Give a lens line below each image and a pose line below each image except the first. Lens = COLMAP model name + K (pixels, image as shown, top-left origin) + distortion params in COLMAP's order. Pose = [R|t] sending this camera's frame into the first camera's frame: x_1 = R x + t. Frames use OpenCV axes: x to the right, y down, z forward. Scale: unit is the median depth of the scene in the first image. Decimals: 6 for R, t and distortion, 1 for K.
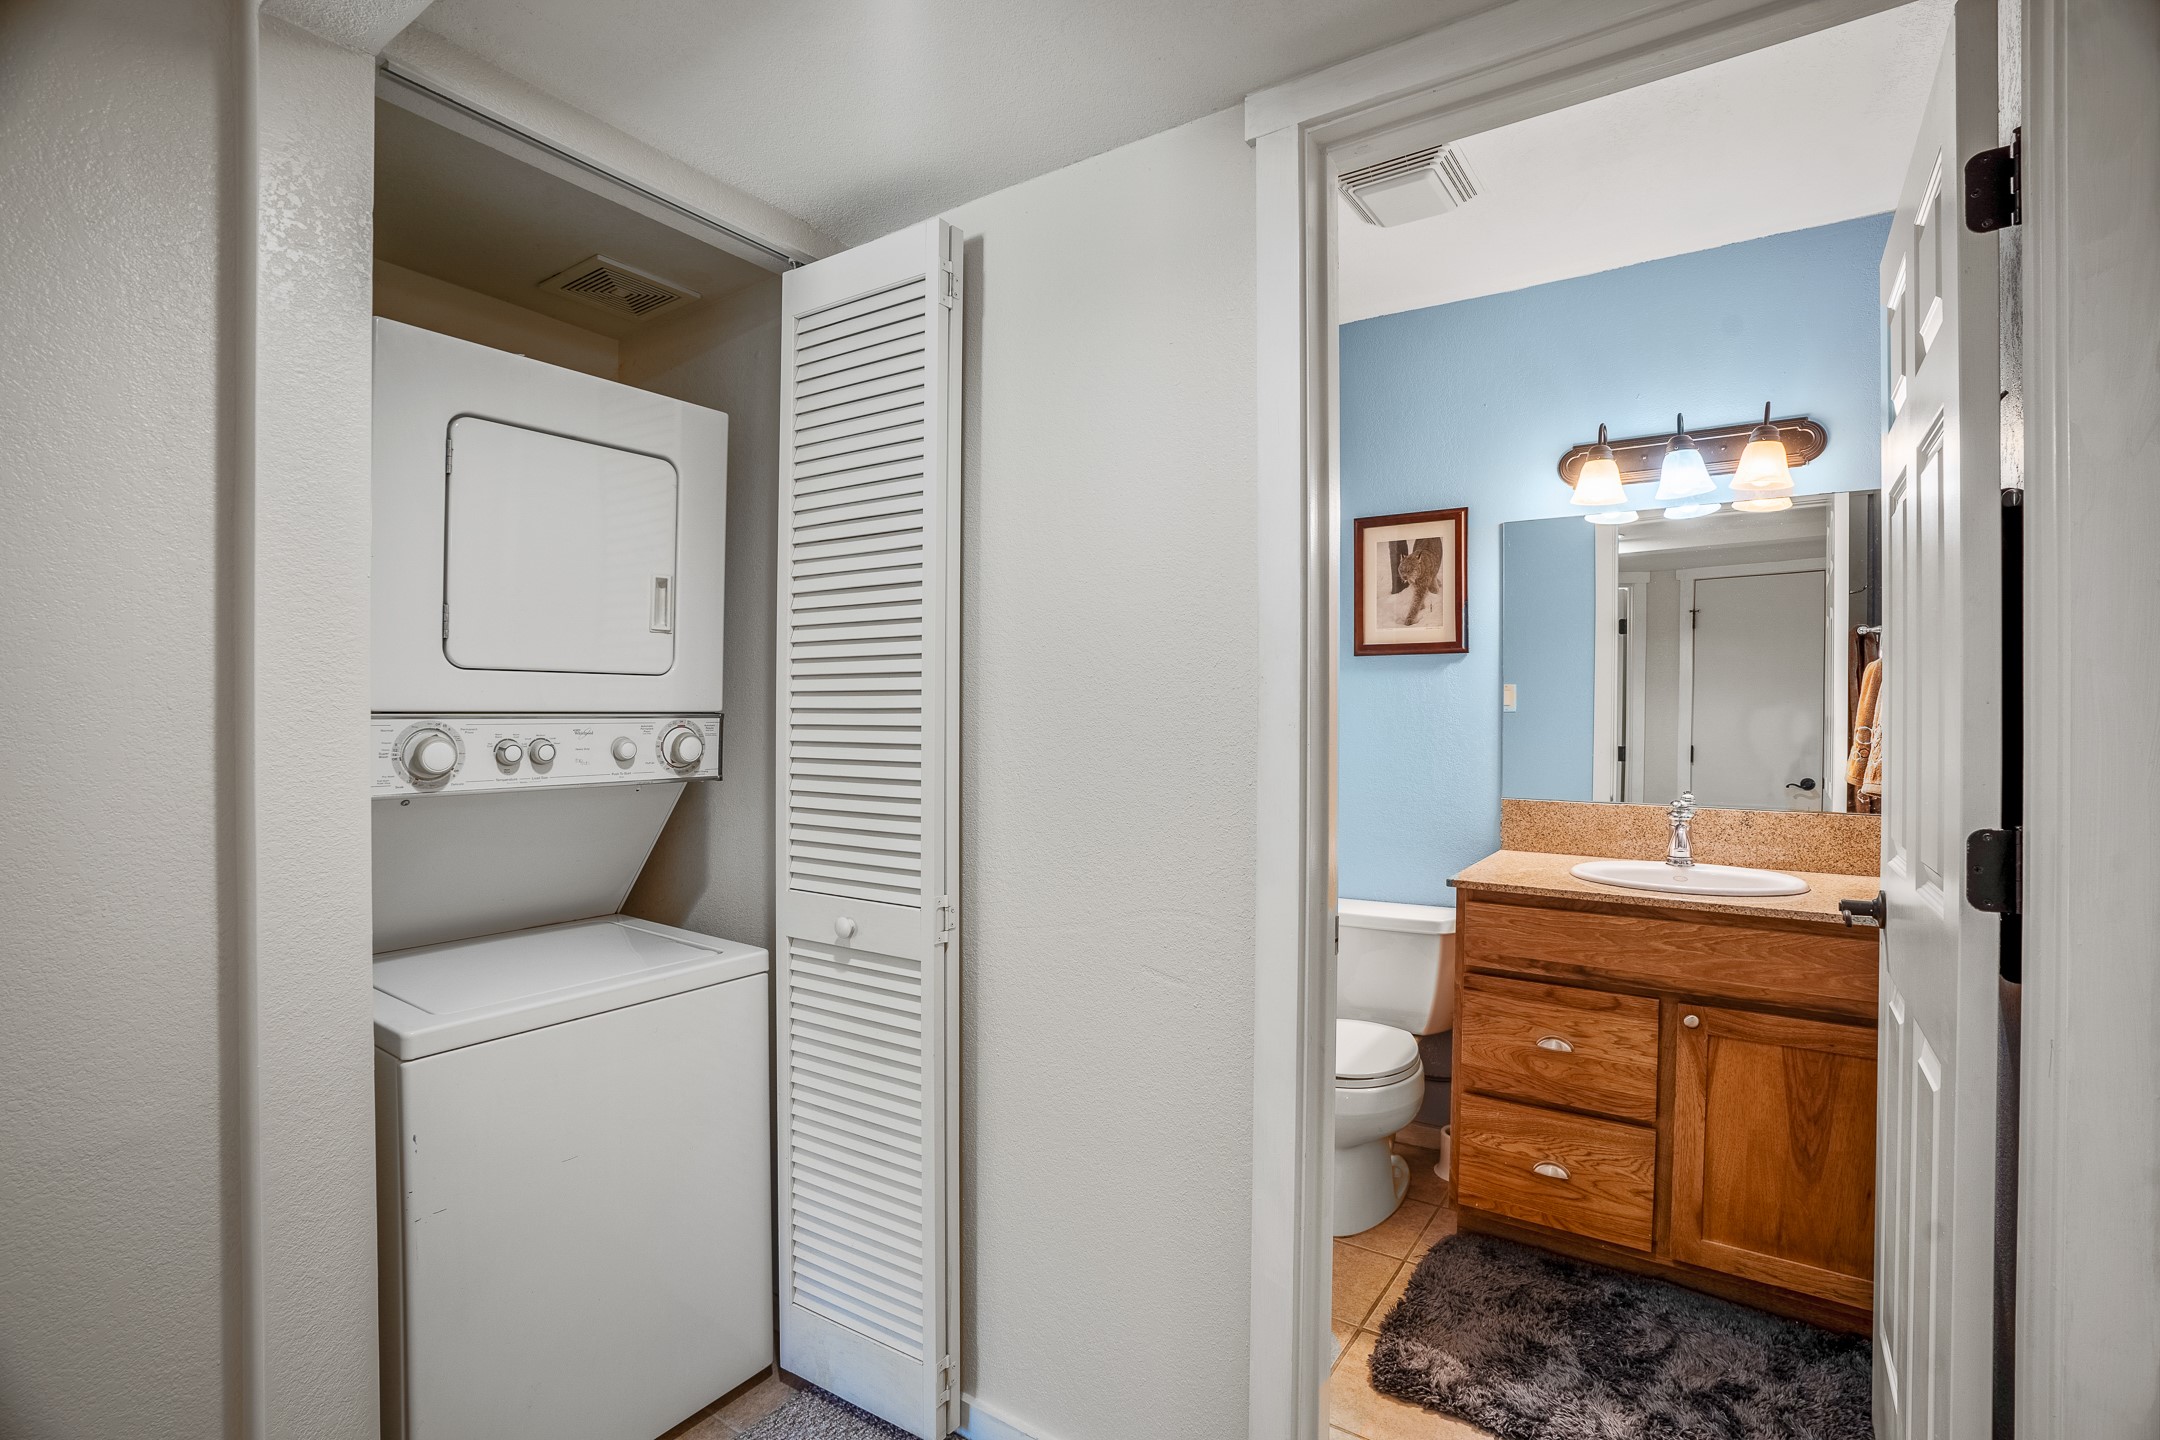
lens RADIAL K [[1016.2, 0, 1079.9], [0, 1016.2, 717.2], [0, 0, 1]] dist [-0.065055, 0.025102]
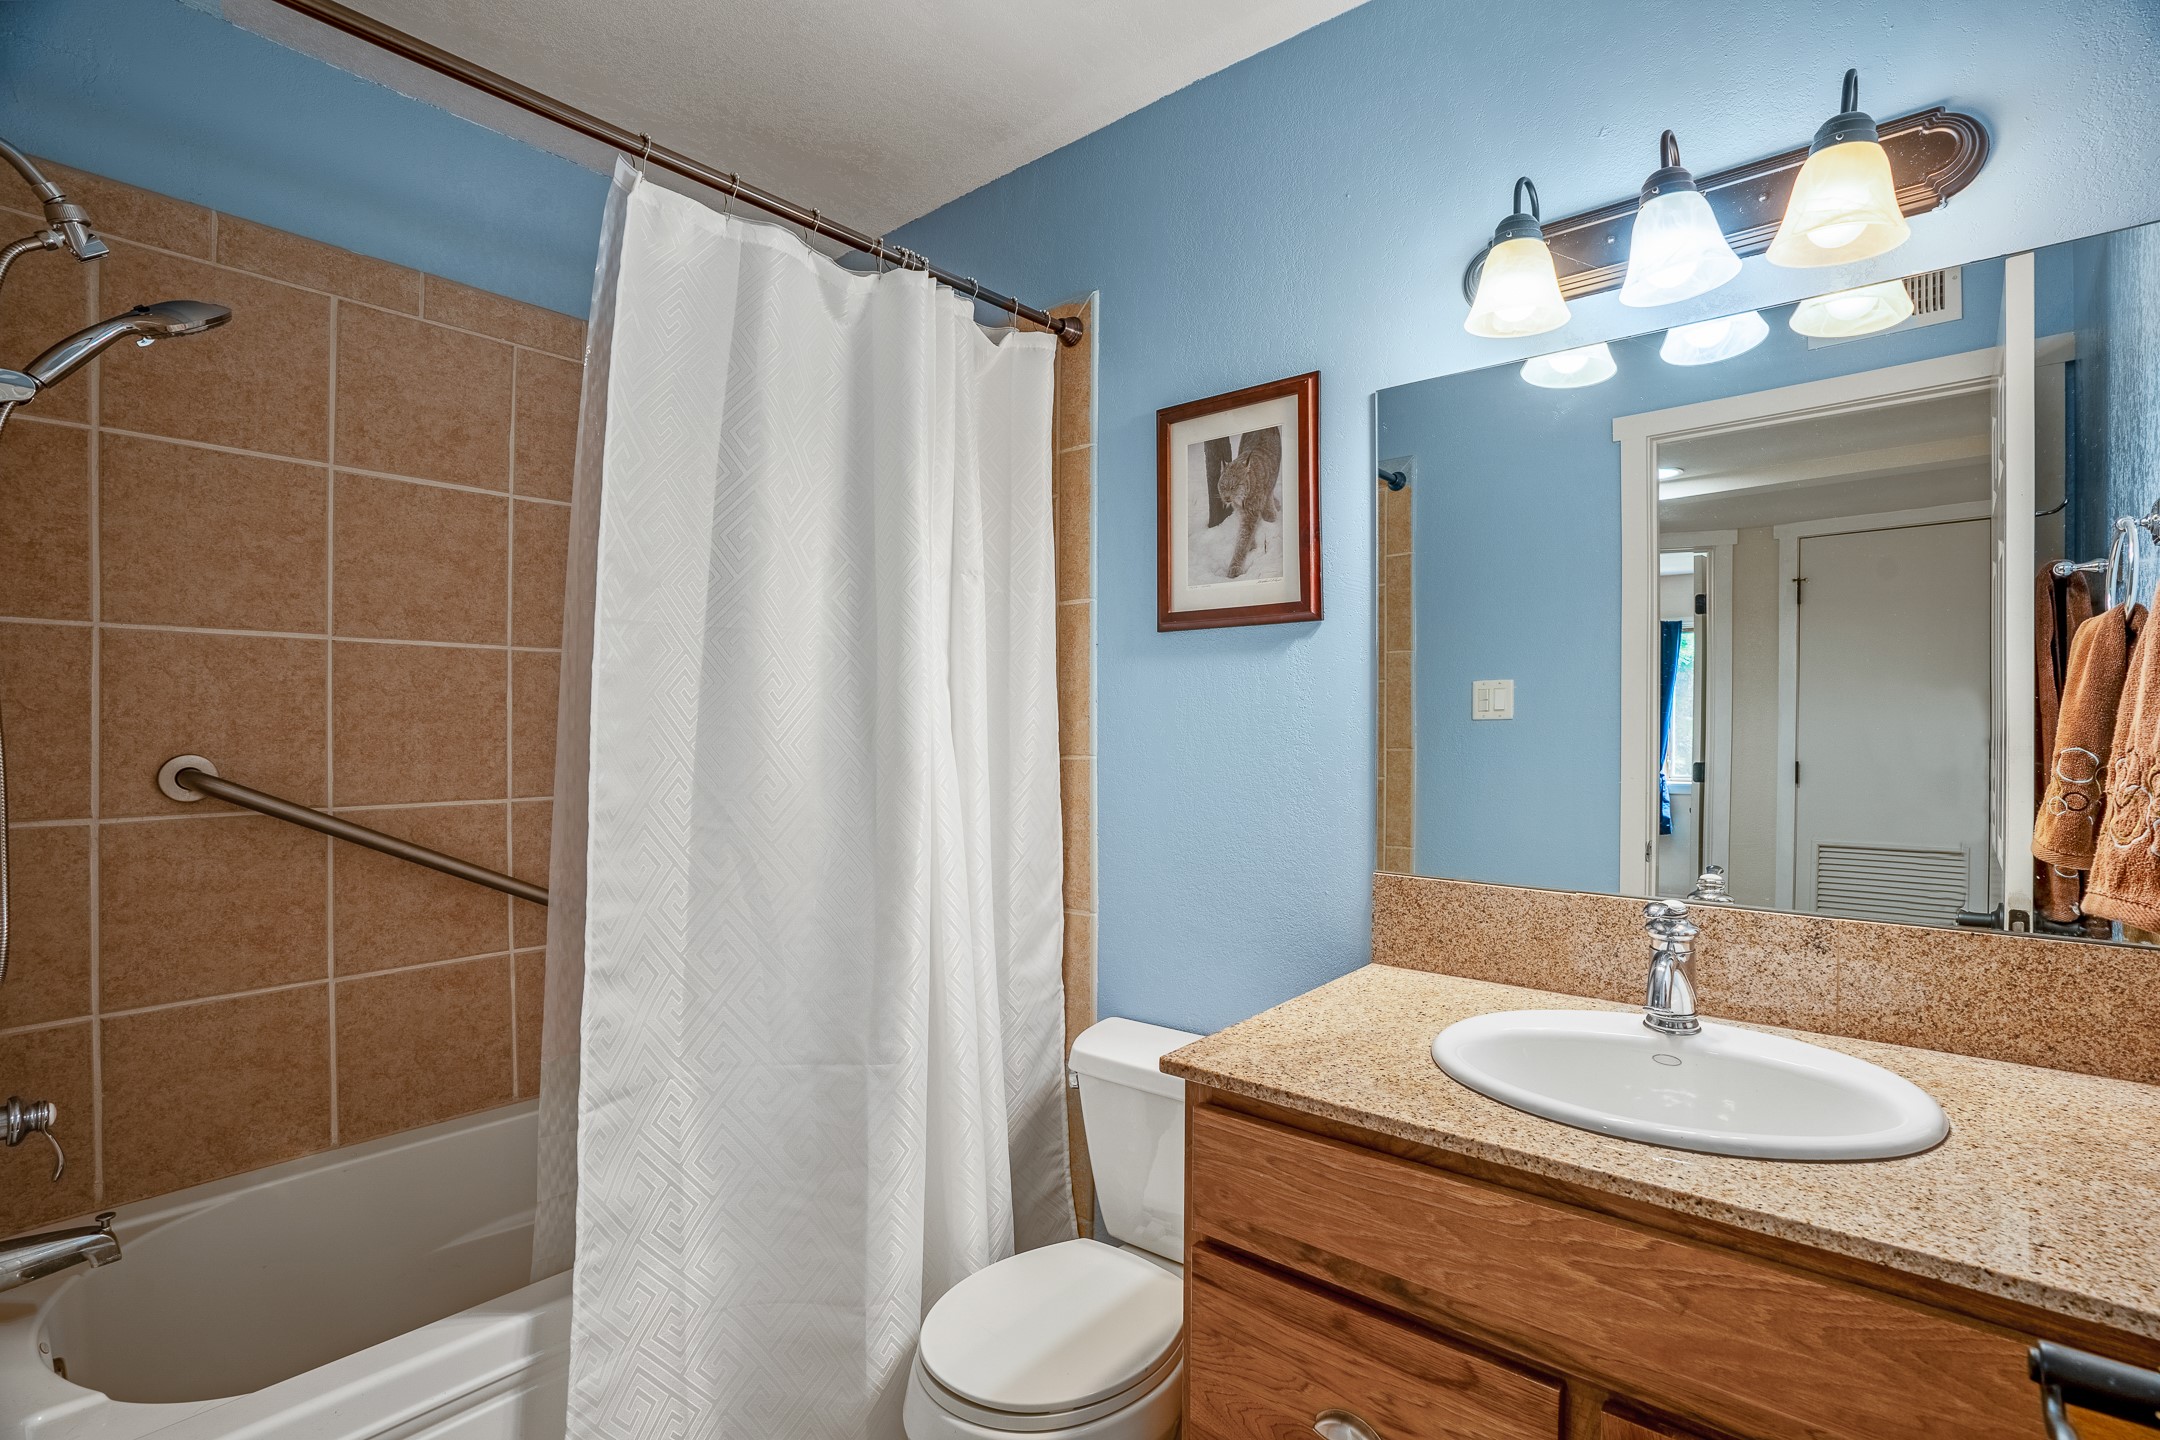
lens RADIAL K [[1008.8, 0, 1083.6], [0, 1008.8, 726.5], [0, 0, 1]] dist [-0.066013, 0.024918]
pose [[0.994250, -0.005836, -0.106923, 0.324857], [0.006053, 0.999980, 0.001705, -0.004481], [0.106911, -0.002343, 0.994266, 0.426550]]
